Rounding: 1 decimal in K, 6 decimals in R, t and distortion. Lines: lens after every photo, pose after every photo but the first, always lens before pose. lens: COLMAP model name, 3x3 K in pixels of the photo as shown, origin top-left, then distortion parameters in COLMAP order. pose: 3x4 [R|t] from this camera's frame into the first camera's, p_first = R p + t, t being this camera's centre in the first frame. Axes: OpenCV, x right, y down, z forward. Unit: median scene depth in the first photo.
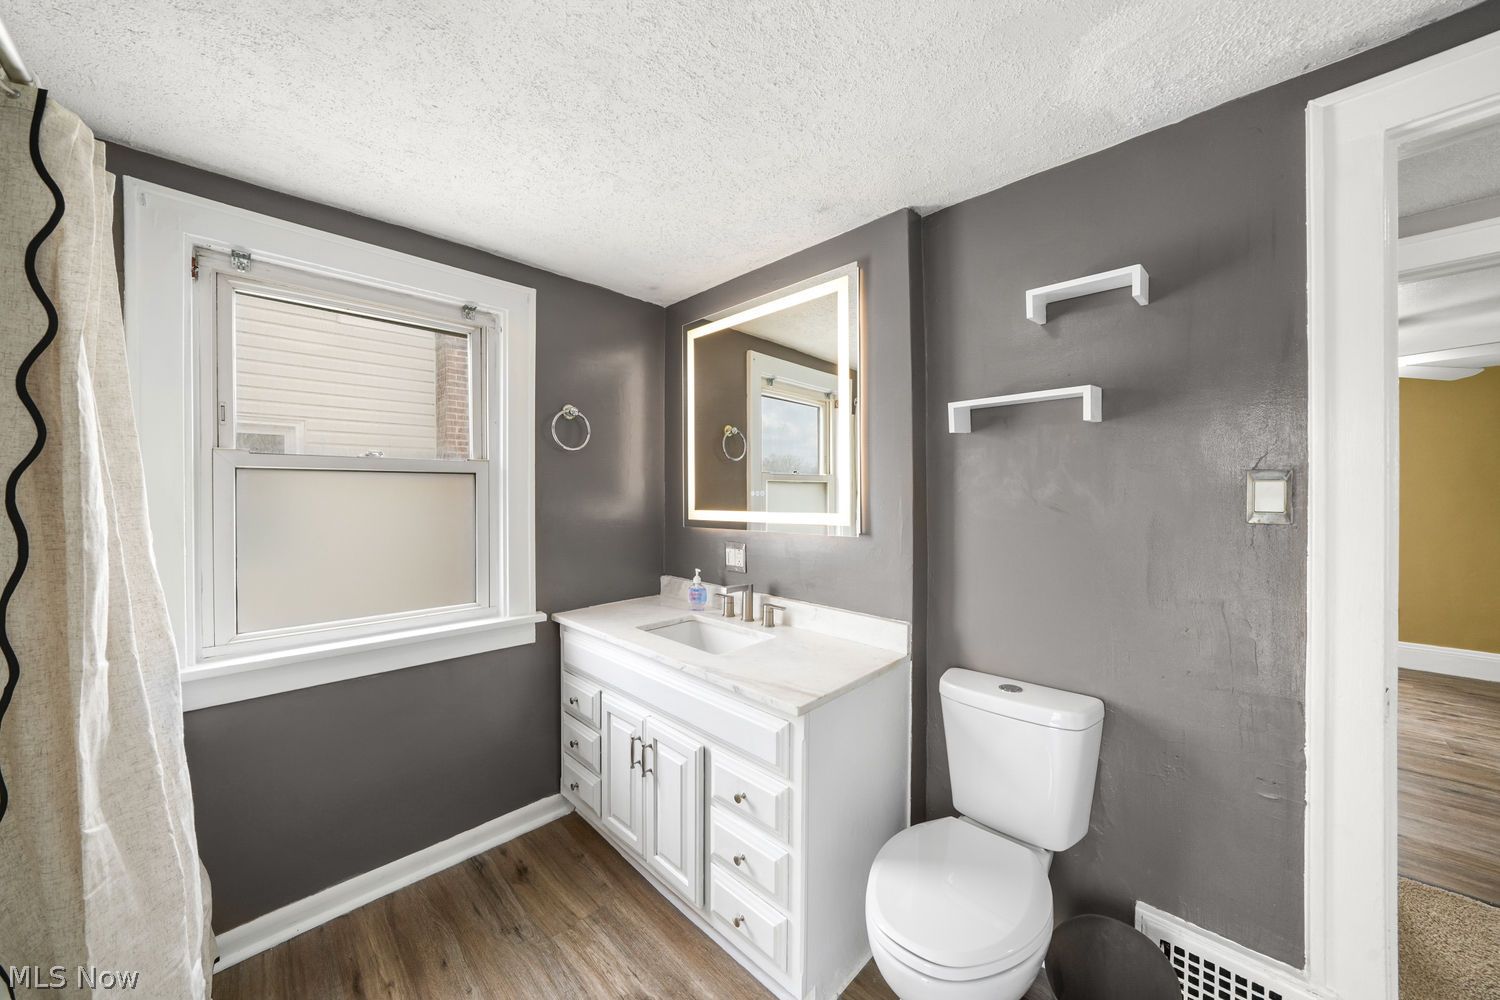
lens RADIAL K [[514.8, 0, 745.6], [0, 514.8, 501.3], [0, 0, 1]] dist [-0.000365, -0.000132]
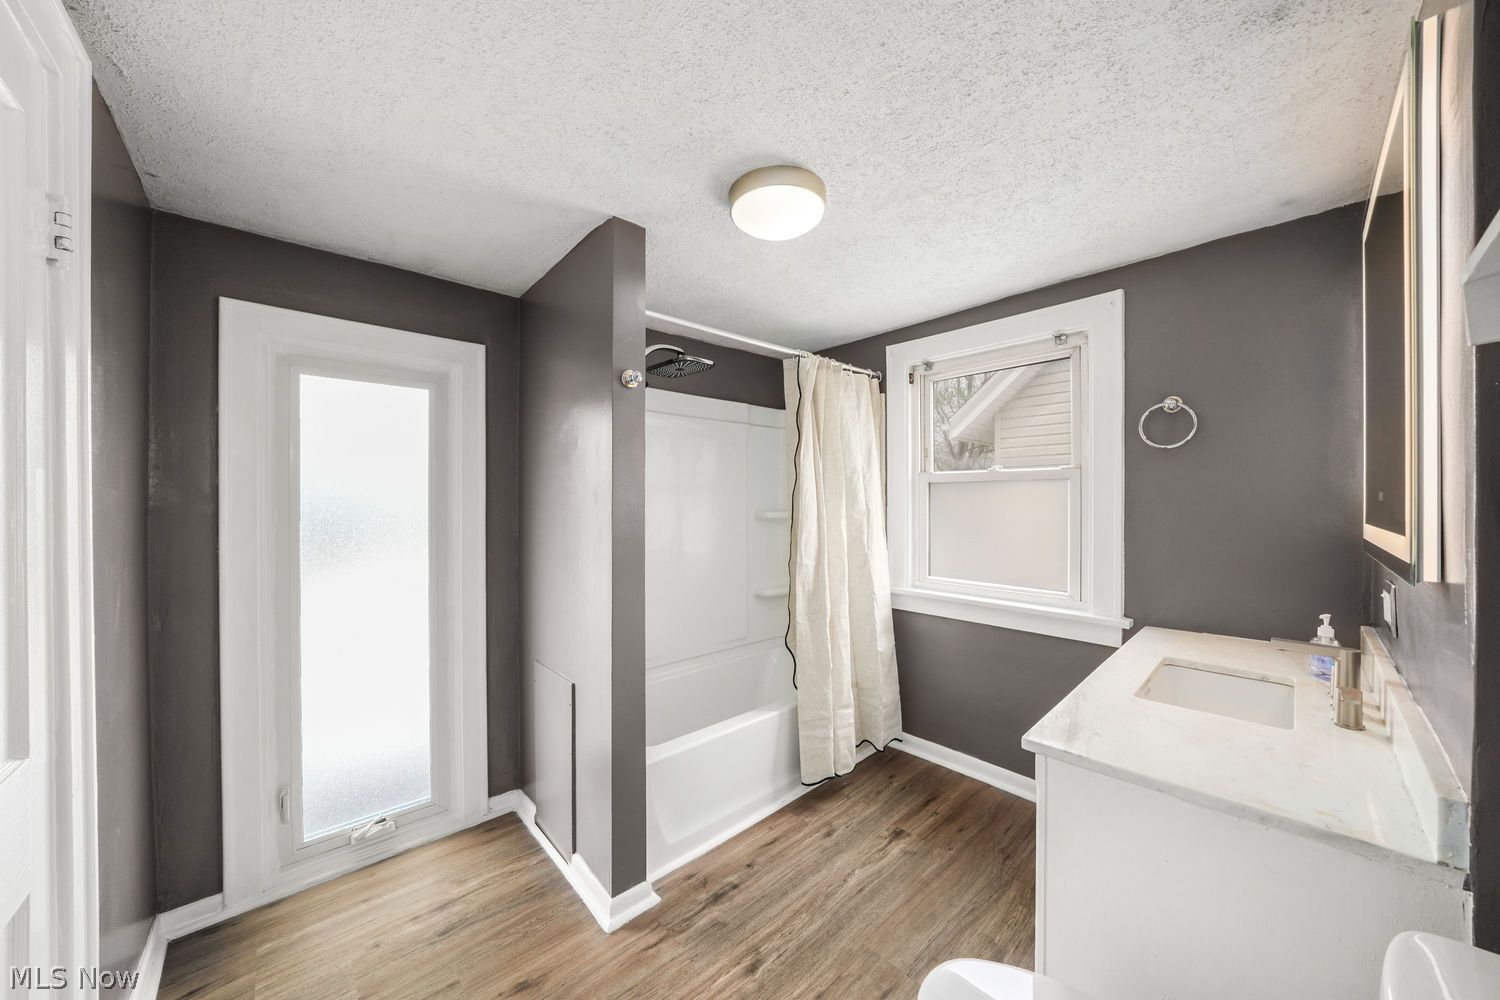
lens RADIAL K [[514.8, 0, 745.6], [0, 514.8, 501.3], [0, 0, 1]] dist [-0.000365, -0.000132]
pose [[-0.028269, 0.008834, -0.999561, 0.772436], [-0.008959, 0.999919, 0.009090, -0.011522], [0.999560, 0.009212, -0.028188, 0.405309]]
